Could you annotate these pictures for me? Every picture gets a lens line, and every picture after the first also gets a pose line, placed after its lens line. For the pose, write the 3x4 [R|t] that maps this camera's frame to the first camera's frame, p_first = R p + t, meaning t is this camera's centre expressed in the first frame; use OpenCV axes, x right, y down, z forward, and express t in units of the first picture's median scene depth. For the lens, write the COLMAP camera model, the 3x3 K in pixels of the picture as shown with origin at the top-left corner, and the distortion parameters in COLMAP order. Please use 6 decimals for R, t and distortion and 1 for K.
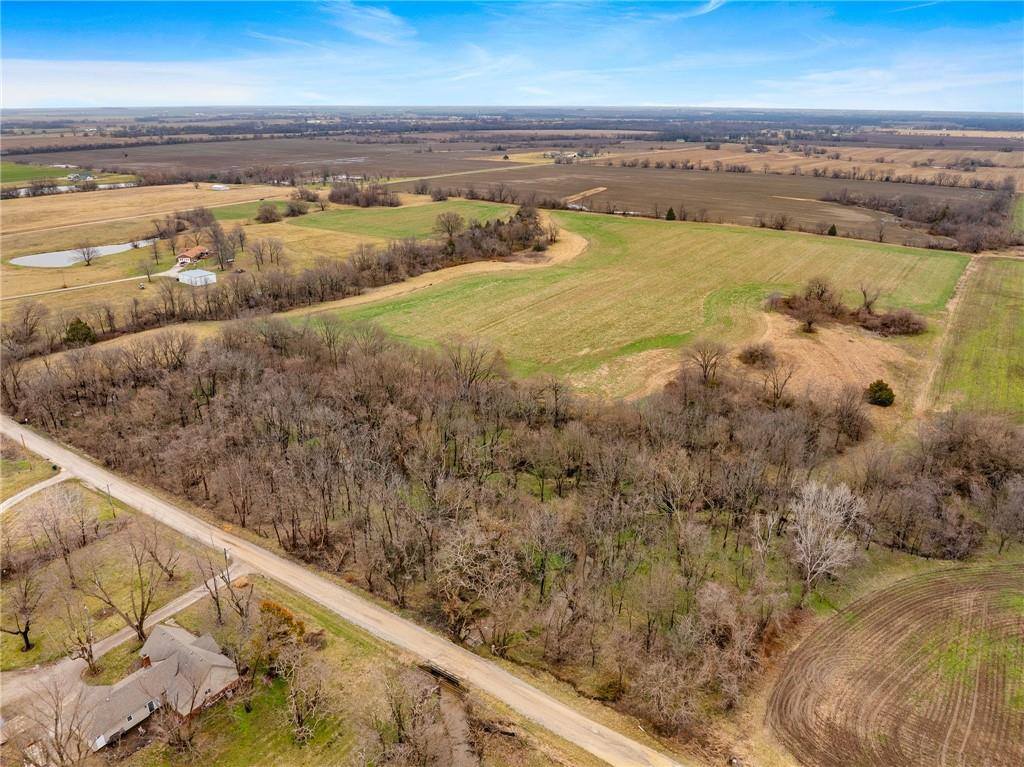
lens RADIAL K [[716.6, 0, 512.0], [0, 716.6, 383.5], [0, 0, 1]] dist [-0.051943, 0.001143]
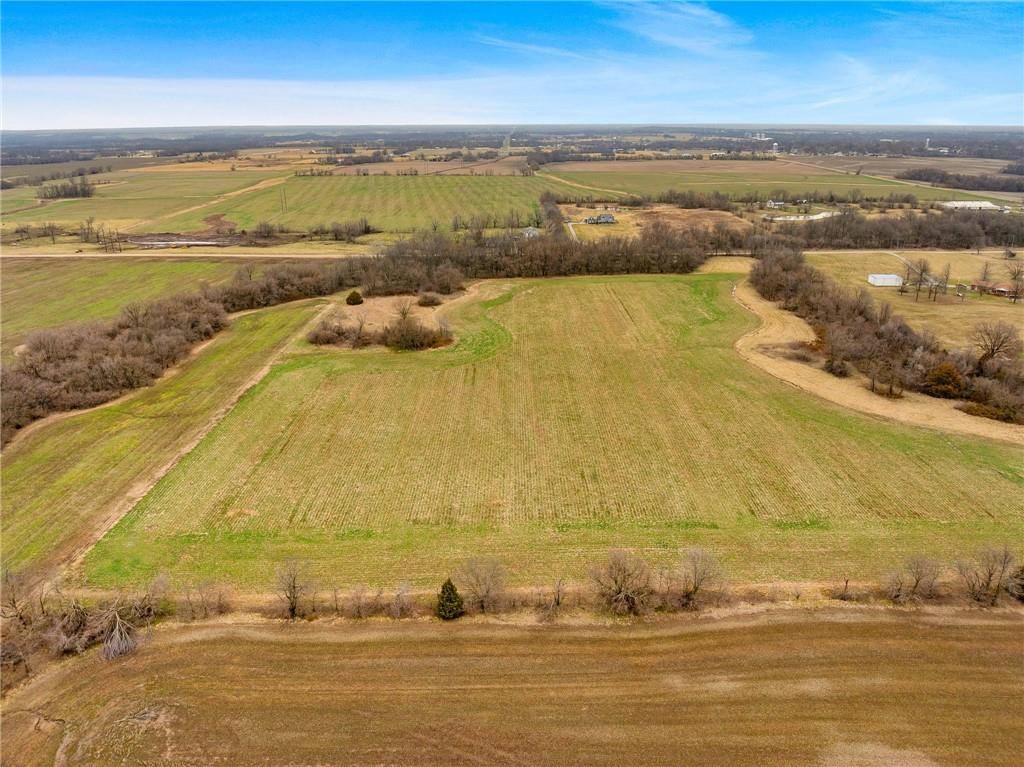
lens RADIAL K [[716.6, 0, 512.0], [0, 716.6, 383.5], [0, 0, 1]] dist [-0.051943, 0.001143]
pose [[-0.812696, 0.205938, -0.545082, 0.939804], [-0.209309, 0.769848, 0.602929, -0.756938], [0.543797, 0.604089, -0.582548, 1.842734]]
